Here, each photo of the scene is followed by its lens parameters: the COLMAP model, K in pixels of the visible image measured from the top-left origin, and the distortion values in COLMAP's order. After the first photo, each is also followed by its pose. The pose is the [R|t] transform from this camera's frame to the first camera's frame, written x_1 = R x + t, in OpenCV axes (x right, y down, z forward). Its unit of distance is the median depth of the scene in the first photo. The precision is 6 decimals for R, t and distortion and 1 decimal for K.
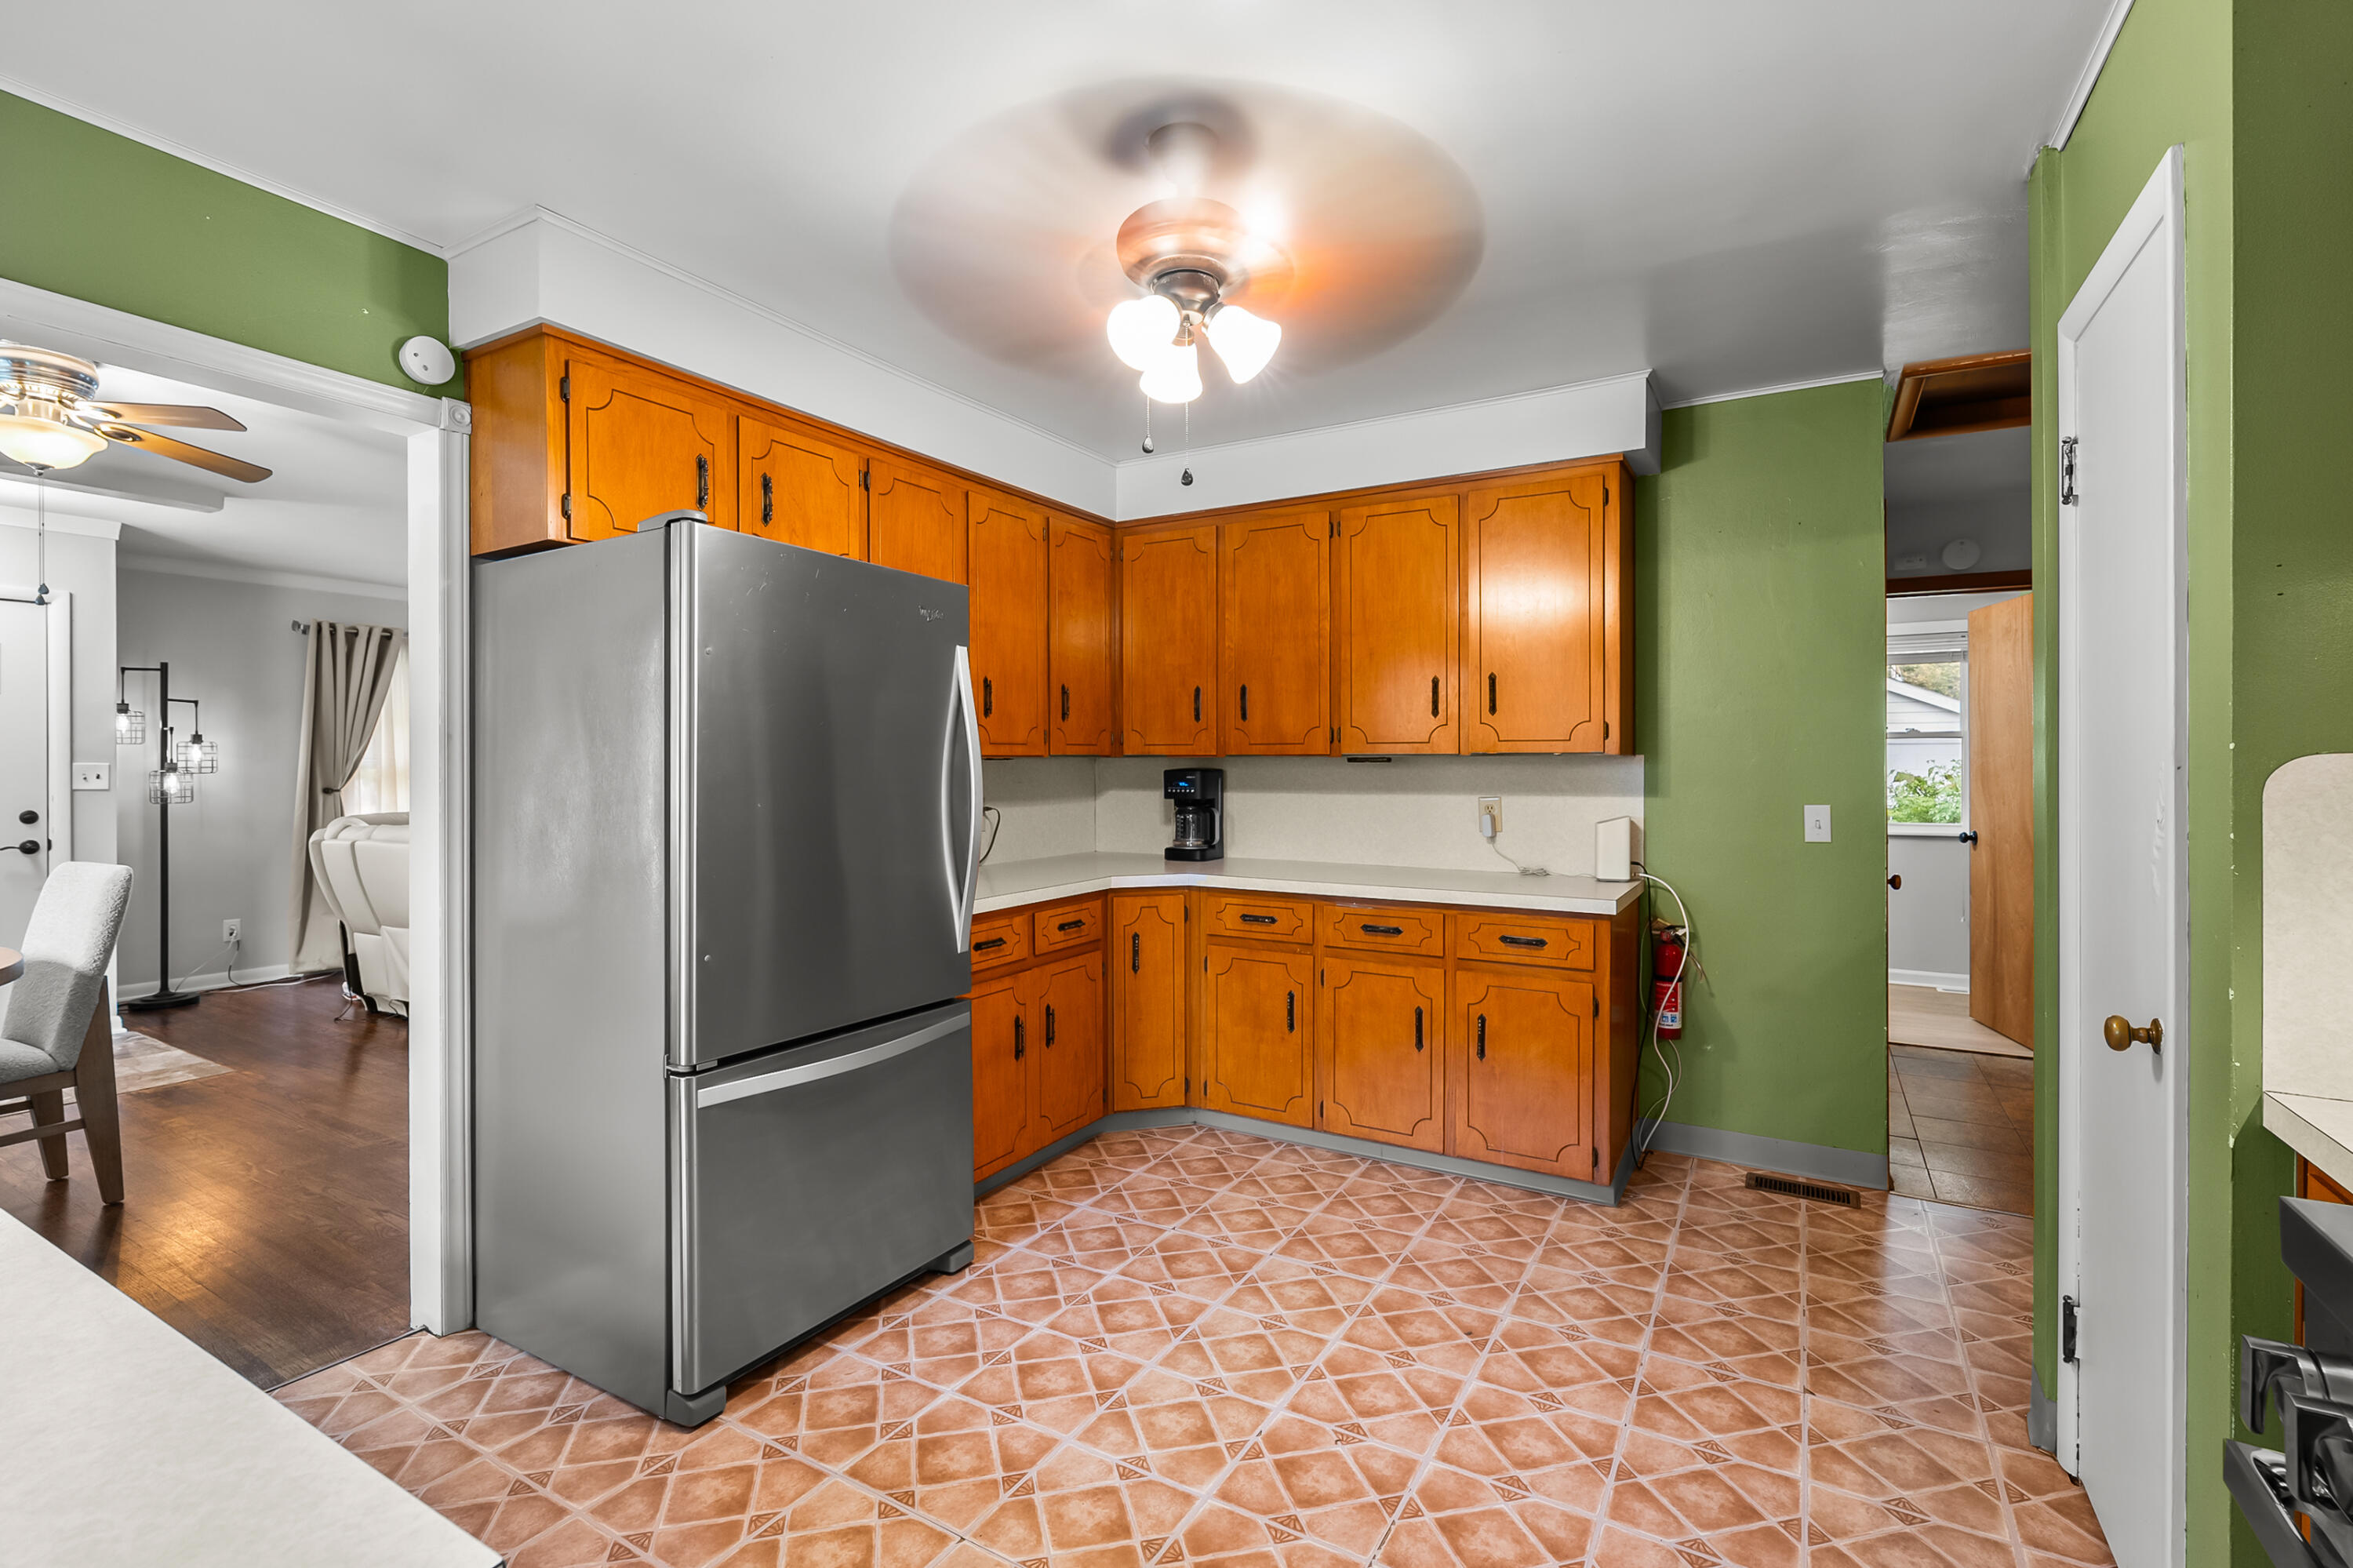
lens RADIAL K [[1052.4, 0, 1178.9], [0, 1052.4, 772.5], [0, 0, 1]] dist [-0.001313, -0.000232]
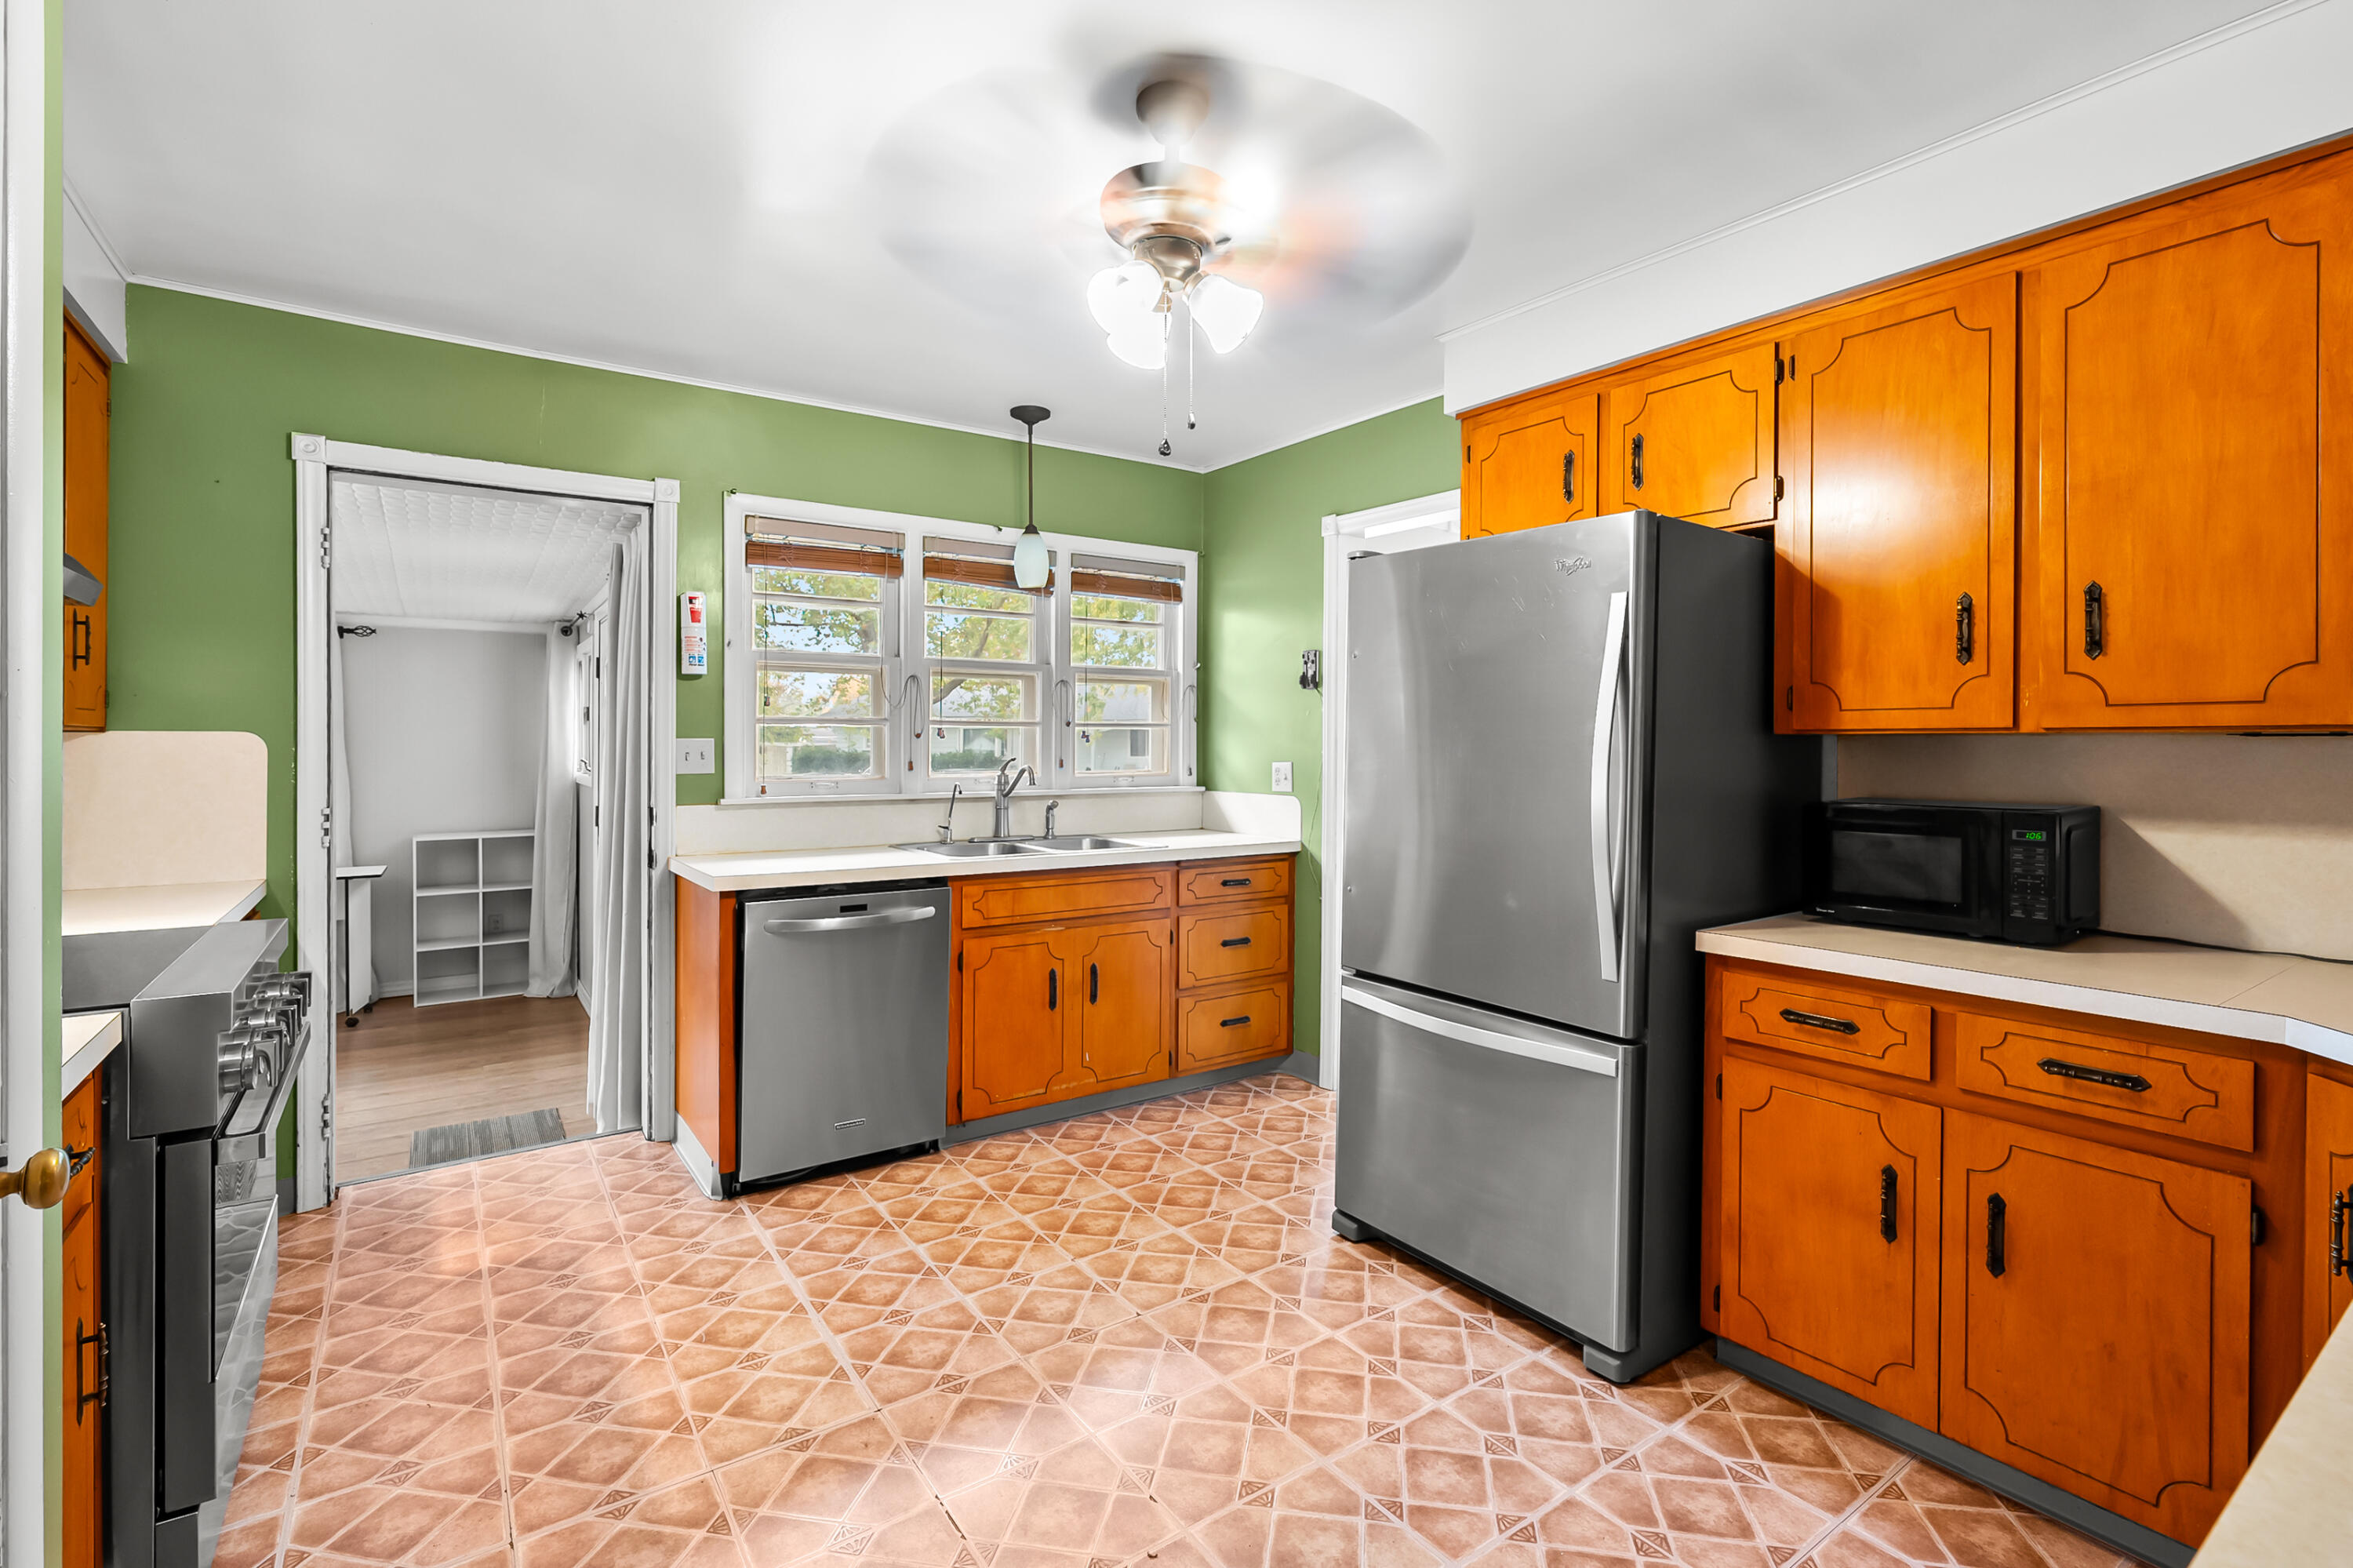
lens RADIAL K [[1075.6, 0, 1172.8], [0, 1075.6, 747.3], [0, 0, 1]] dist [0.000488, 0.000436]
pose [[-0.414083, 0.003932, -0.910230, 0.685087], [-0.008515, 0.999930, 0.008193, -0.008767], [0.910199, 0.011143, -0.414021, 1.063801]]
